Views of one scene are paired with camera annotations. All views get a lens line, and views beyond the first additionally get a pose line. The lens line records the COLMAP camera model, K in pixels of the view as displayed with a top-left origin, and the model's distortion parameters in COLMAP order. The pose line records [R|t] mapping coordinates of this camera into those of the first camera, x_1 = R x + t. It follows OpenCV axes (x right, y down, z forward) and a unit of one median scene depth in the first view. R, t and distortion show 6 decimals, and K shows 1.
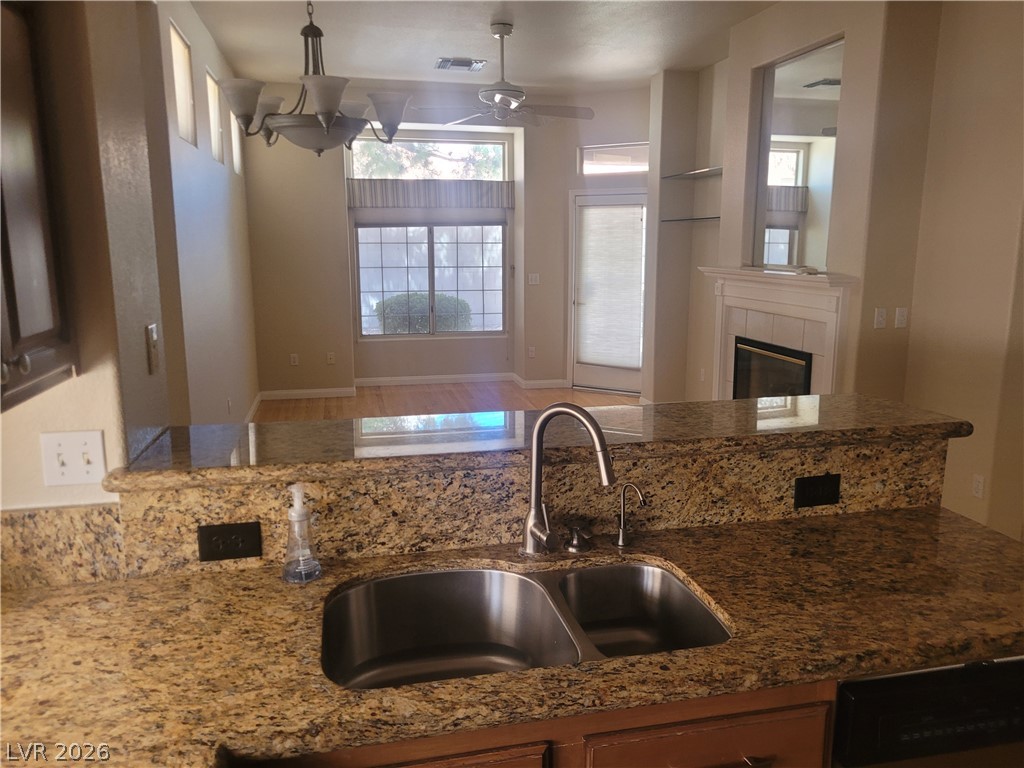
lens RADIAL K [[773.1, 0, 524.4], [0, 773.1, 378.7], [0, 0, 1]] dist [0.024458, -0.003969]
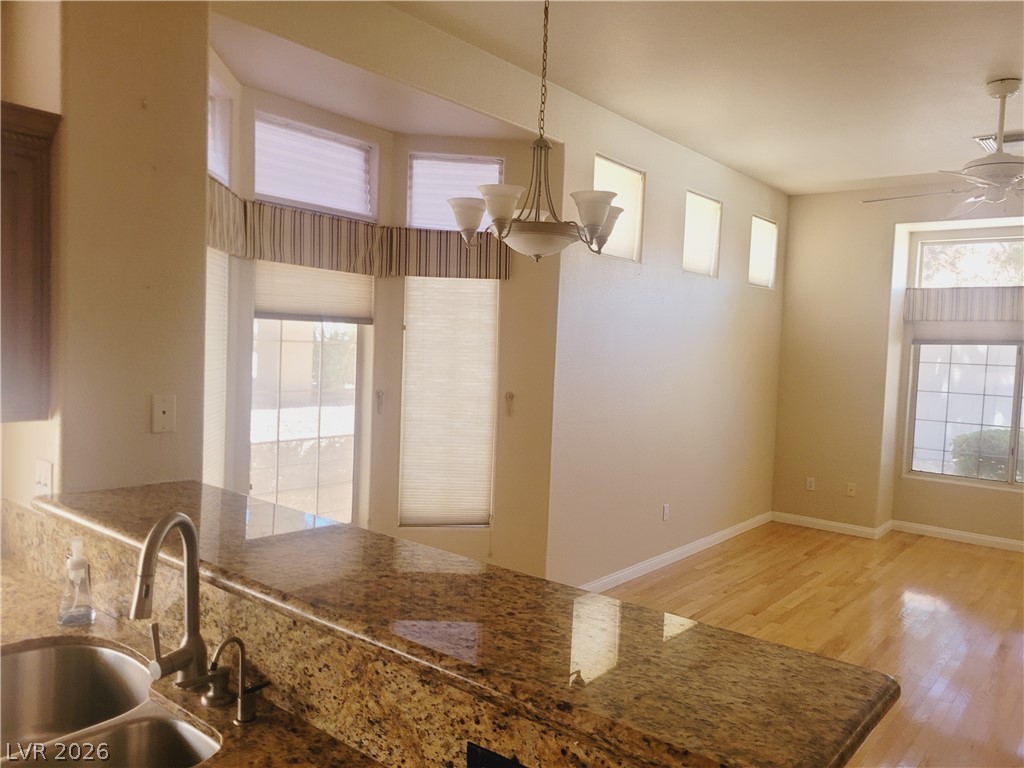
lens RADIAL K [[774.6, 0, 517.3], [0, 774.6, 385.0], [0, 0, 1]] dist [0.036654, -0.034582]
pose [[0.616707, 0.068705, -0.784189, 0.817526], [-0.178884, 0.982353, -0.054613, -0.111622], [0.766598, 0.173959, 0.618114, 0.614944]]
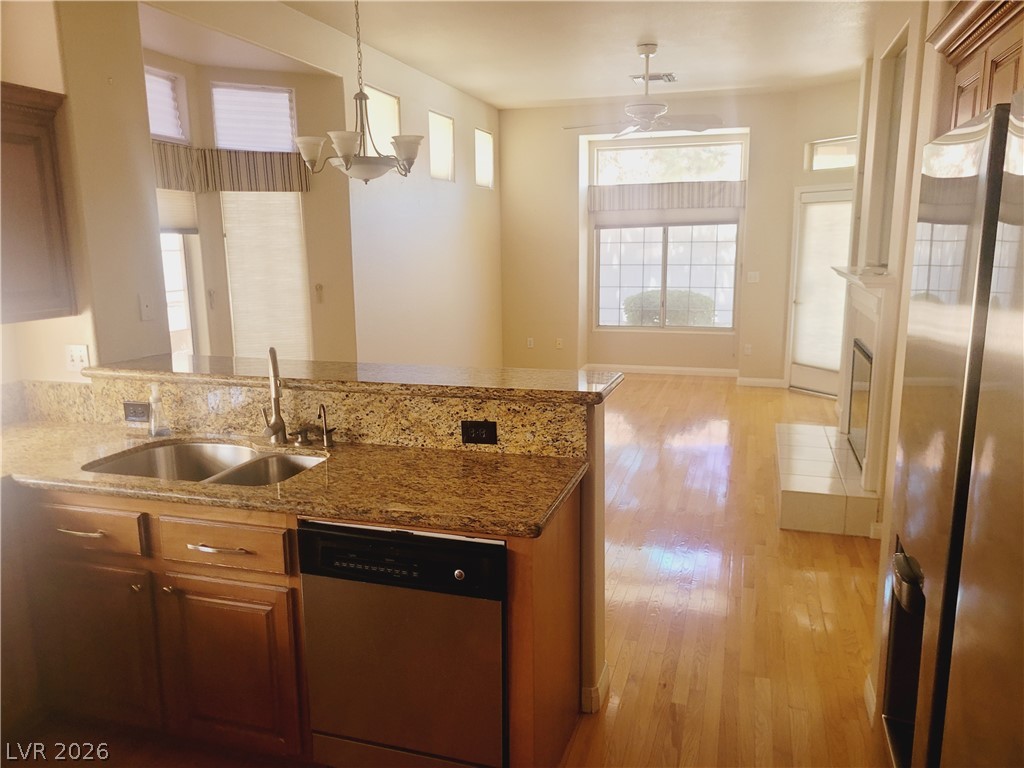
lens RADIAL K [[774.6, 0, 517.3], [0, 774.6, 385.0], [0, 0, 1]] dist [0.036654, -0.034582]
pose [[0.867308, 0.084217, -0.490596, 1.095225], [-0.079121, 0.996378, 0.031167, 0.016072], [0.491444, 0.011785, 0.870830, -0.135348]]
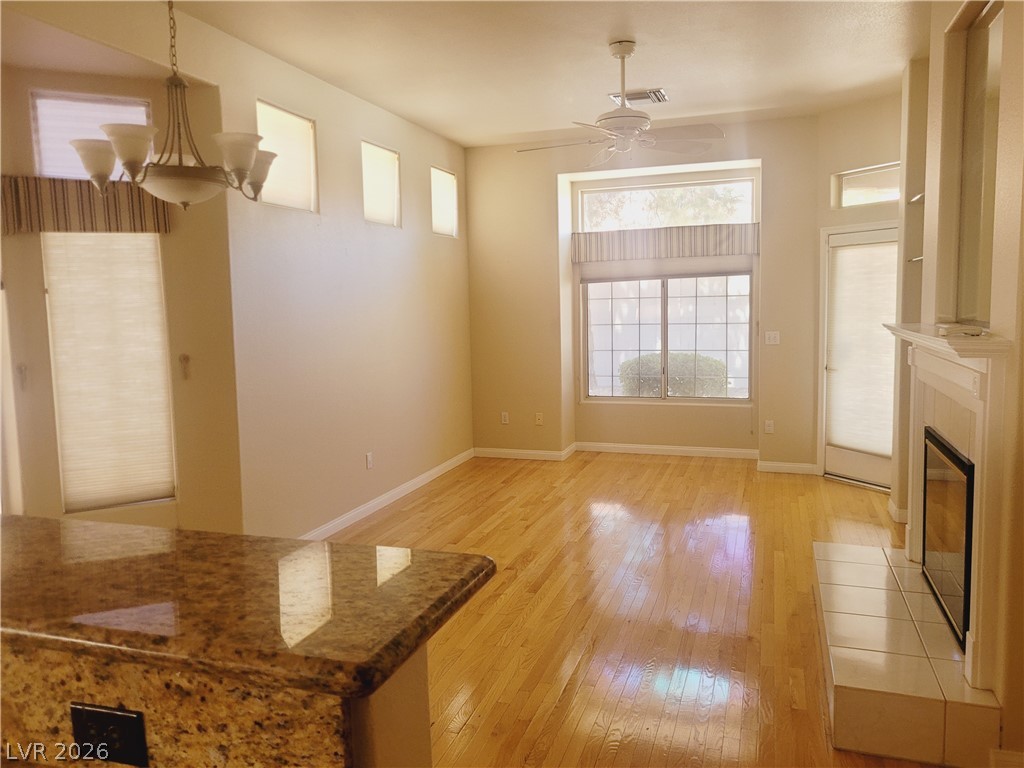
lens RADIAL K [[774.8, 0, 503.1], [0, 774.8, 374.6], [0, 0, 1]] dist [0.044732, -0.038683]
pose [[0.846545, 0.031369, -0.531392, 0.905727], [-0.072598, 0.995738, -0.056874, -0.096708], [0.527343, 0.086724, 0.845215, 0.664660]]
